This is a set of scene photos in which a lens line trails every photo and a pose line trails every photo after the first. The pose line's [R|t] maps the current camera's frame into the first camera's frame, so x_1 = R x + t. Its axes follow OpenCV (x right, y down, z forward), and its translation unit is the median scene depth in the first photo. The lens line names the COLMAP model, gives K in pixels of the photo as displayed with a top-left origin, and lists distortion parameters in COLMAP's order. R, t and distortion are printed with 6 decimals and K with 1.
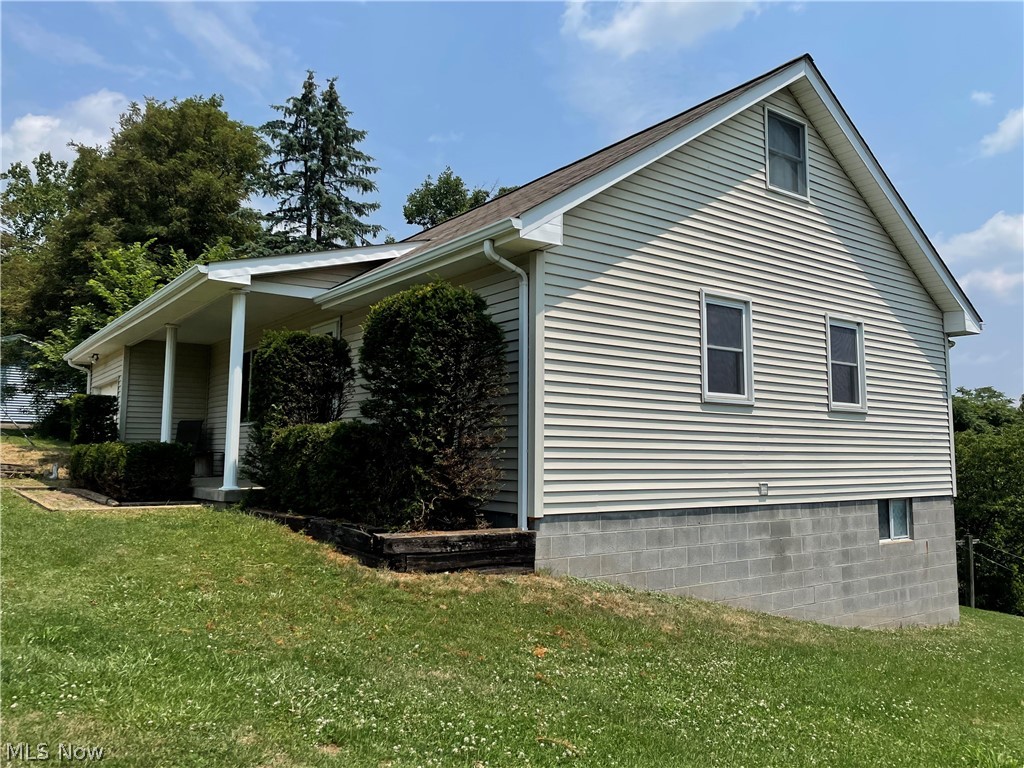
lens RADIAL K [[773.2, 0, 511.0], [0, 773.2, 384.6], [0, 0, 1]] dist [0.008207, -0.002753]
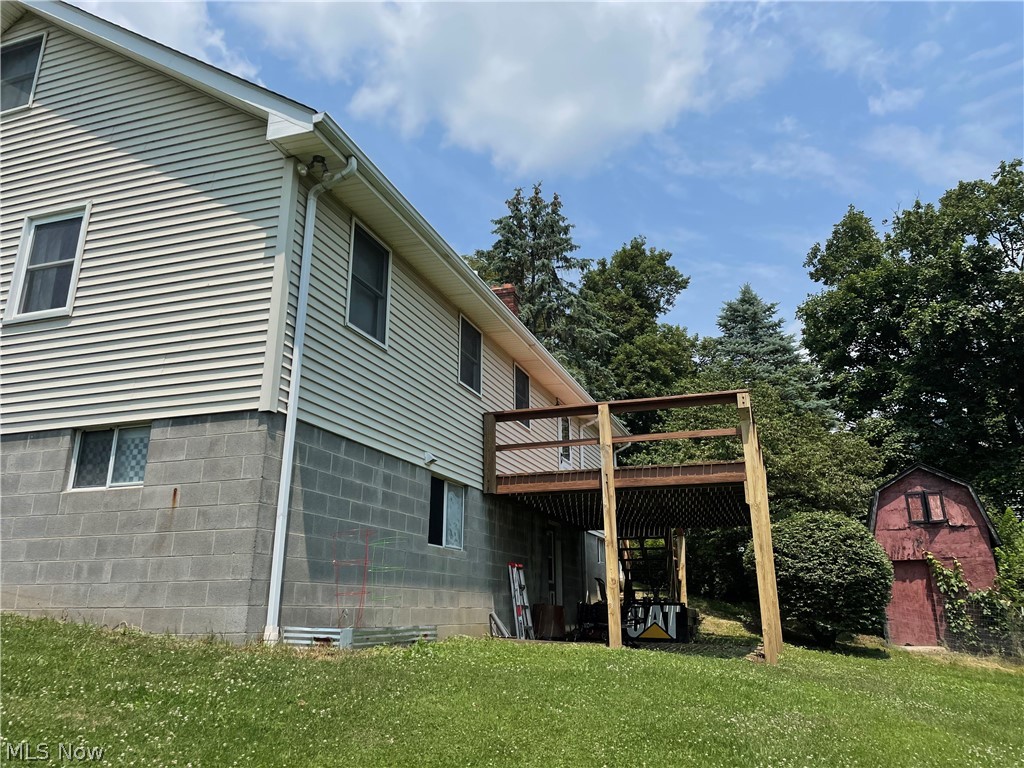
lens RADIAL K [[773.2, 0, 512.4], [0, 773.2, 380.0], [0, 0, 1]] dist [0.008207, -0.002753]
pose [[0.581403, -0.243381, -0.776361, 1.247276], [0.083131, 0.966987, -0.240885, 0.305051], [0.809358, 0.075511, 0.582442, 0.908982]]
